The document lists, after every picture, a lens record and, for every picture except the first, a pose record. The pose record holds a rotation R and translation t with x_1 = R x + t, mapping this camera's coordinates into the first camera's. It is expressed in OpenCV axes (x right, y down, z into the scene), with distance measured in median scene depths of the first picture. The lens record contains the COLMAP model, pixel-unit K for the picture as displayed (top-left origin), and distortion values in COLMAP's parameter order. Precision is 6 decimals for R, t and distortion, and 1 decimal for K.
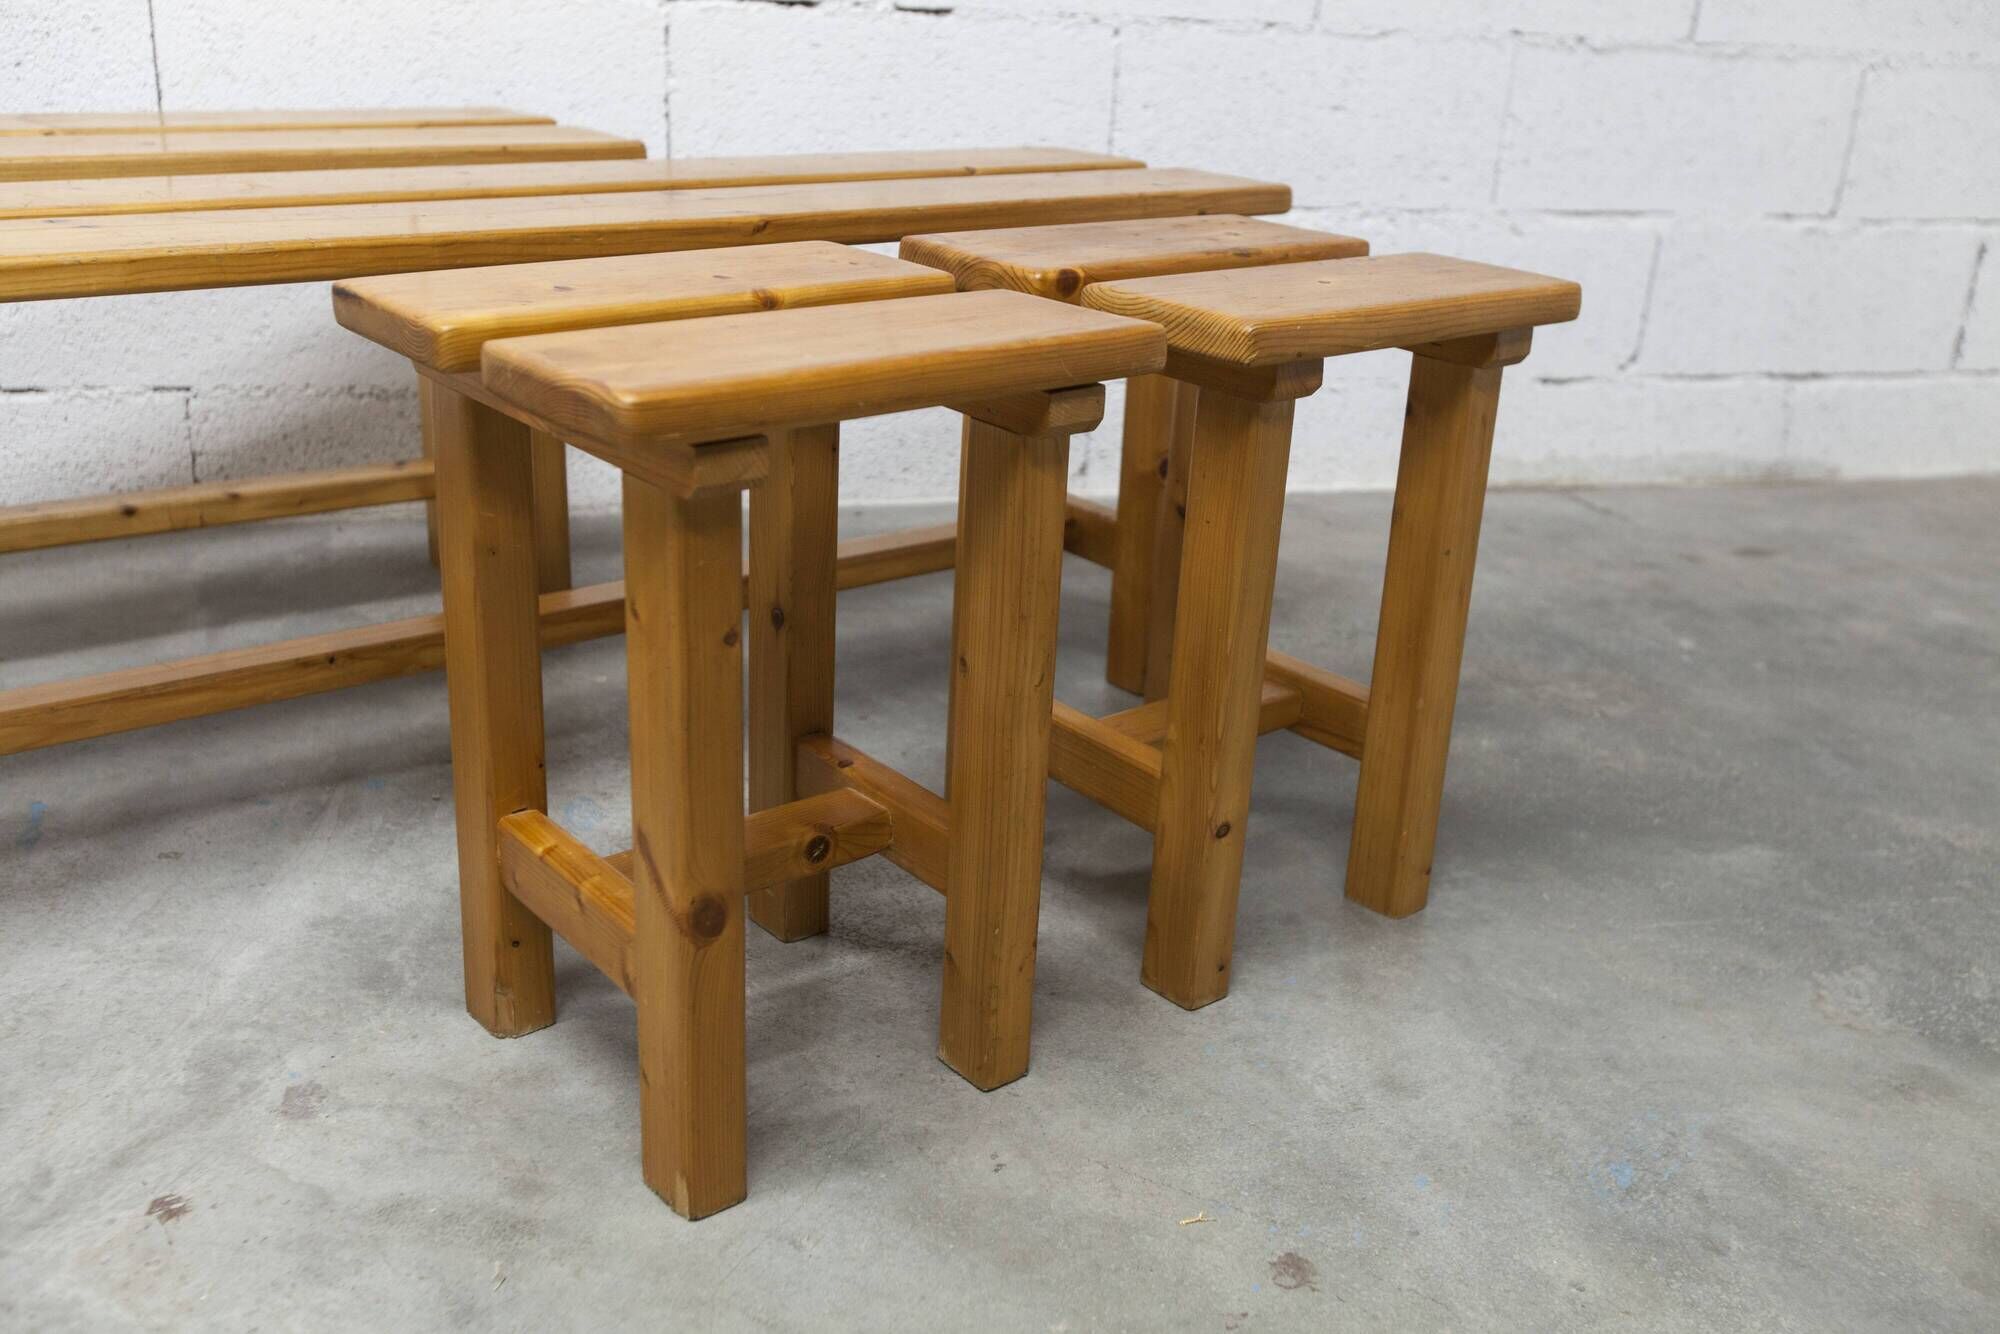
lens RADIAL K [[1927.5, 0, 1000.0], [0, 1927.5, 667.0], [0, 0, 1]] dist [-0.001573, -0.013514]
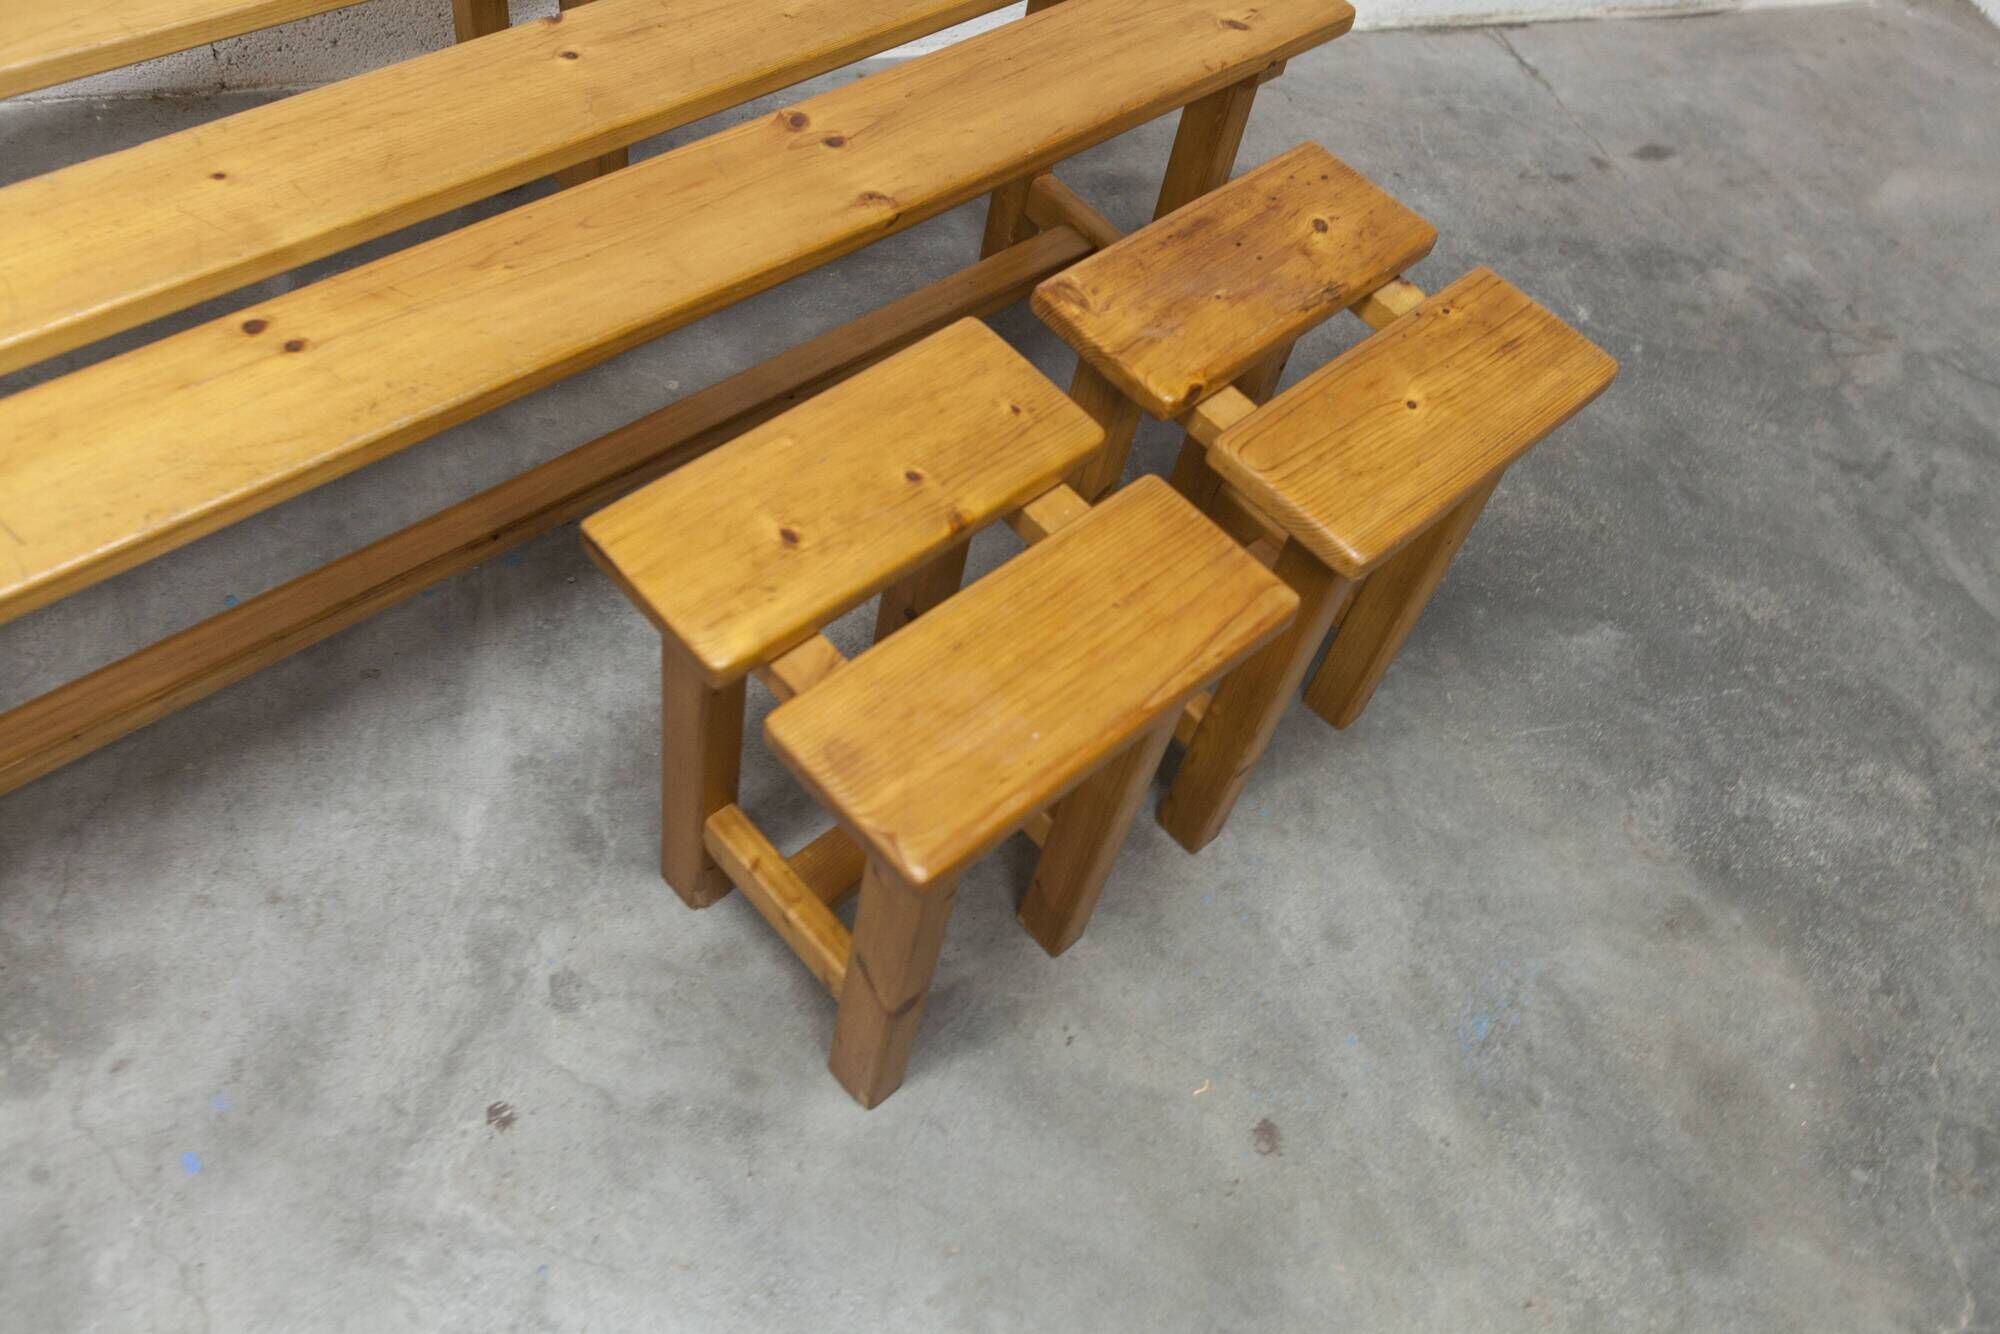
lens RADIAL K [[1653.1, 0, 1001.9], [0, 1653.1, 681.2], [0, 0, 1]] dist [0.000511, -0.000827]
pose [[0.992351, 0.023427, 0.121206, -0.187268], [-0.086398, 0.833095, 0.546340, -0.574069], [-0.088177, -0.552633, 0.828747, 0.117219]]
